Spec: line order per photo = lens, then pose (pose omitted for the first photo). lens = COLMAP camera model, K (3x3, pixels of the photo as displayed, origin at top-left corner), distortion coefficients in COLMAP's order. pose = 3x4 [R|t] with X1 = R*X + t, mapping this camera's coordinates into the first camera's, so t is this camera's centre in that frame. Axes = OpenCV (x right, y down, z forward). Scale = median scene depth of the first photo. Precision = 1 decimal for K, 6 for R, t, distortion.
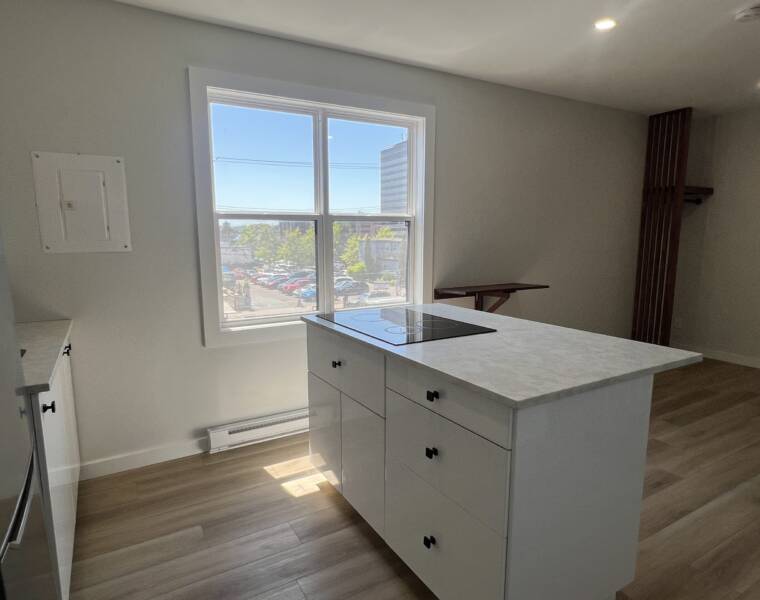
lens RADIAL K [[464.1, 0, 370.7], [0, 464.1, 308.2], [0, 0, 1]] dist [-0.002233, 0.000326]
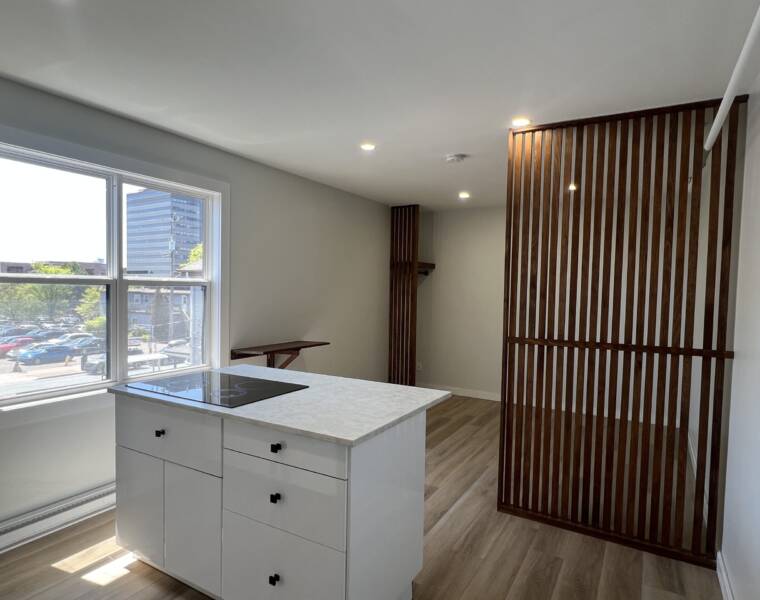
lens RADIAL K [[464.1, 0, 370.7], [0, 464.1, 308.2], [0, 0, 1]] dist [-0.002233, 0.000326]
pose [[0.874785, -0.000872, 0.484510, -0.117458], [0.054978, 0.993718, -0.097475, -0.019140], [-0.481381, 0.111907, 0.869338, -0.096978]]
